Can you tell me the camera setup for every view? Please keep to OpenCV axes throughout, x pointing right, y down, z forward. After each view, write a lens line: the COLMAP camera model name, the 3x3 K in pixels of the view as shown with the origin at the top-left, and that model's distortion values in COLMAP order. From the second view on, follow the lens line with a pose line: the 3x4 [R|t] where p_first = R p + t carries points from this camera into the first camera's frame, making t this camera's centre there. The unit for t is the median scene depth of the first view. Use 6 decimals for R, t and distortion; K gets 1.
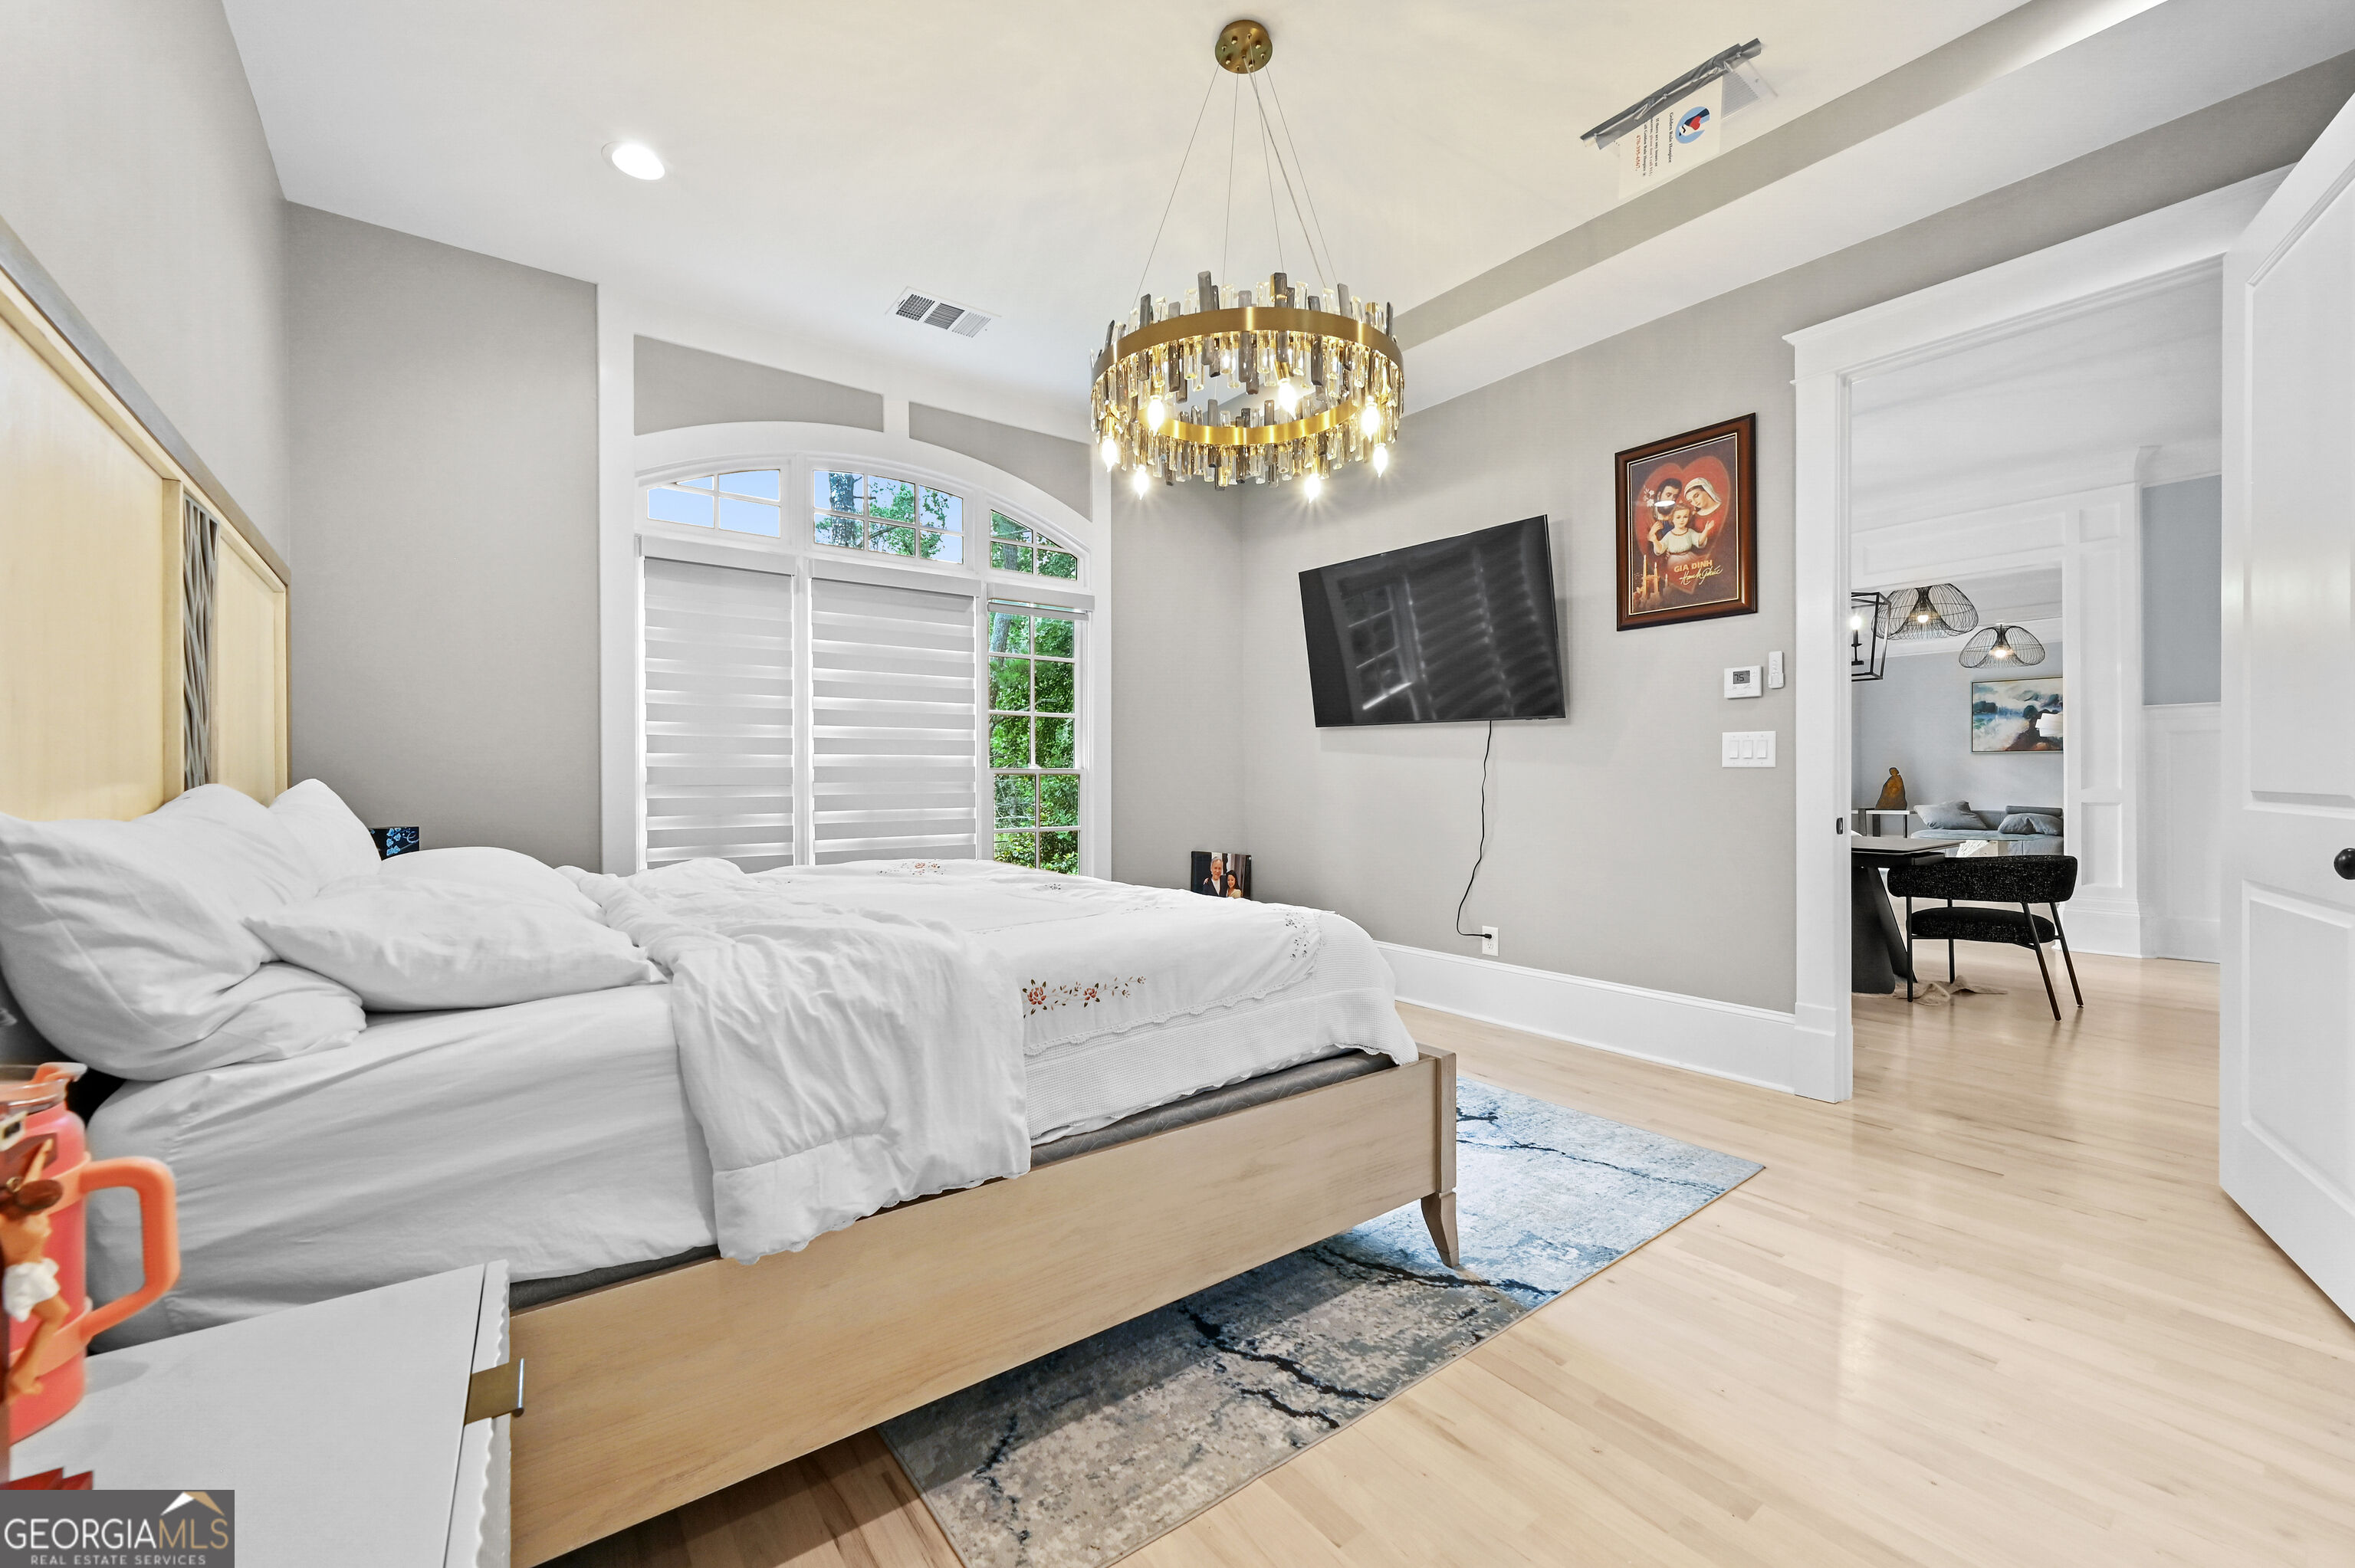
lens RADIAL K [[933.1, 0, 1175.2], [0, 933.1, 781.4], [0, 0, 1]] dist [-0.002362, -0.000637]
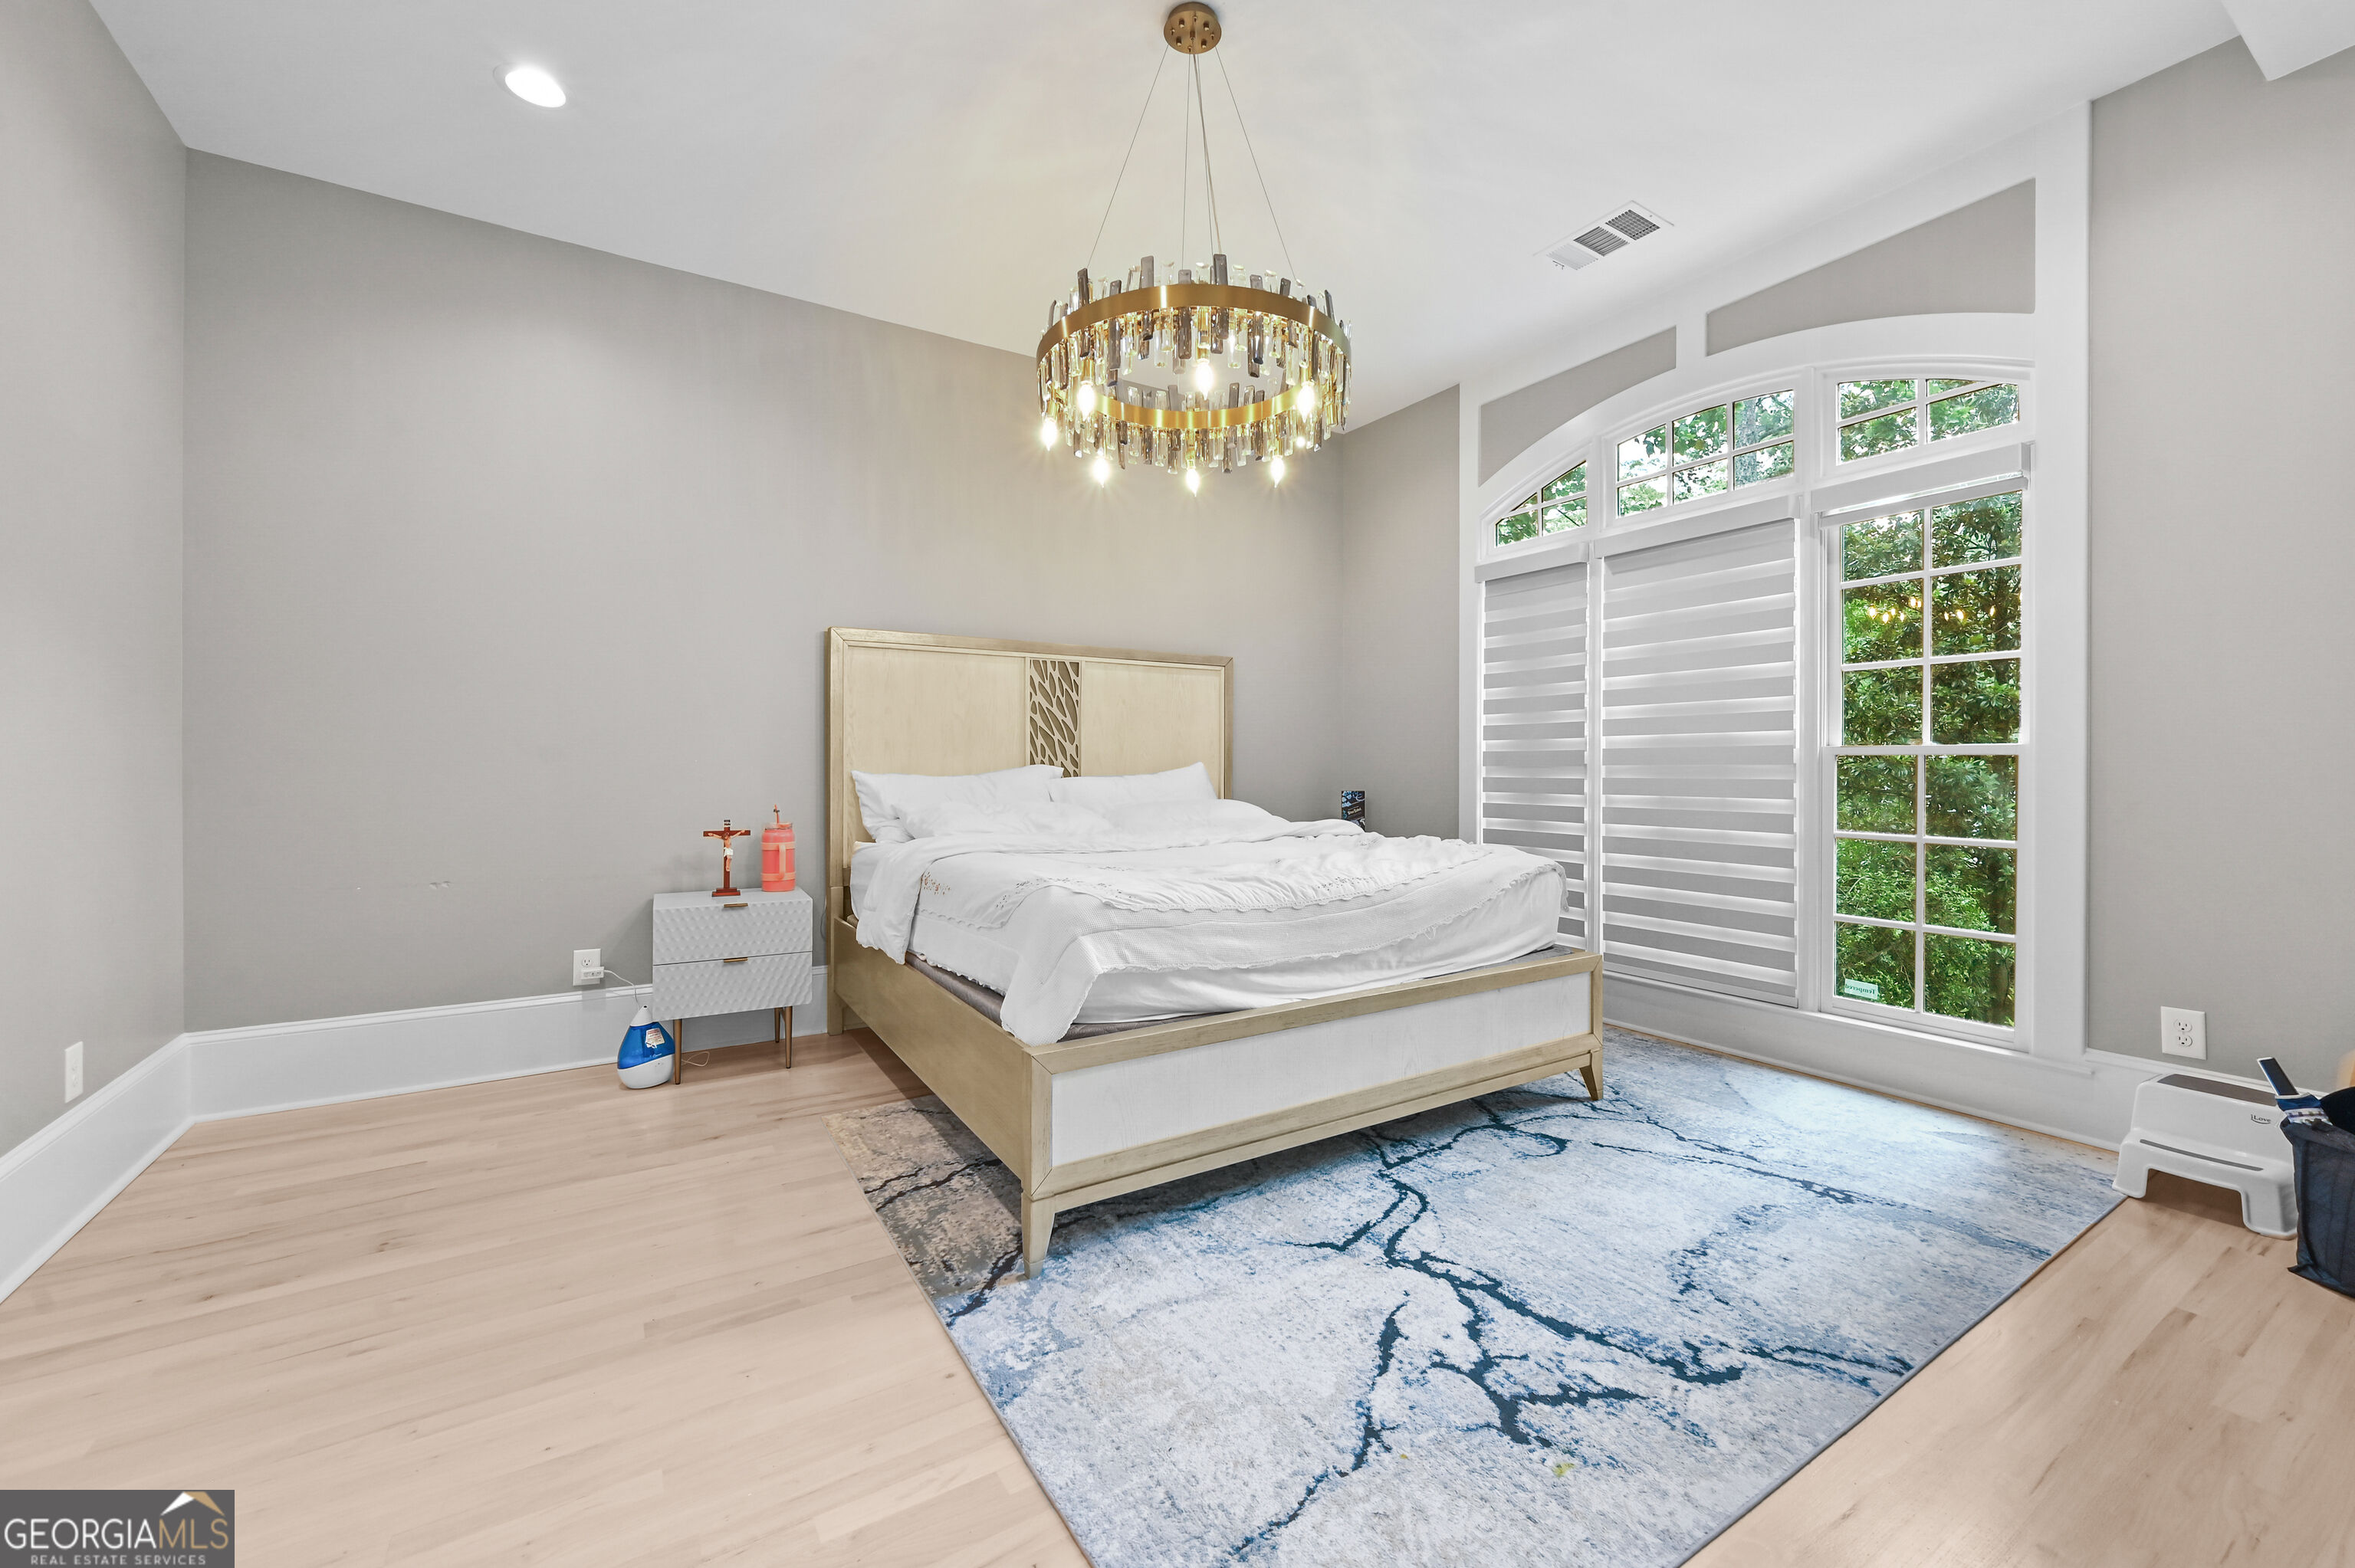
lens RADIAL K [[933.1, 0, 1180.8], [0, 933.1, 773.5], [0, 0, 1]] dist [-0.002362, -0.000637]
pose [[-0.085913, 0.015742, -0.996178, 0.905793], [-0.000789, 0.999874, 0.015868, -0.007827], [0.996302, 0.002149, -0.085890, 0.911867]]
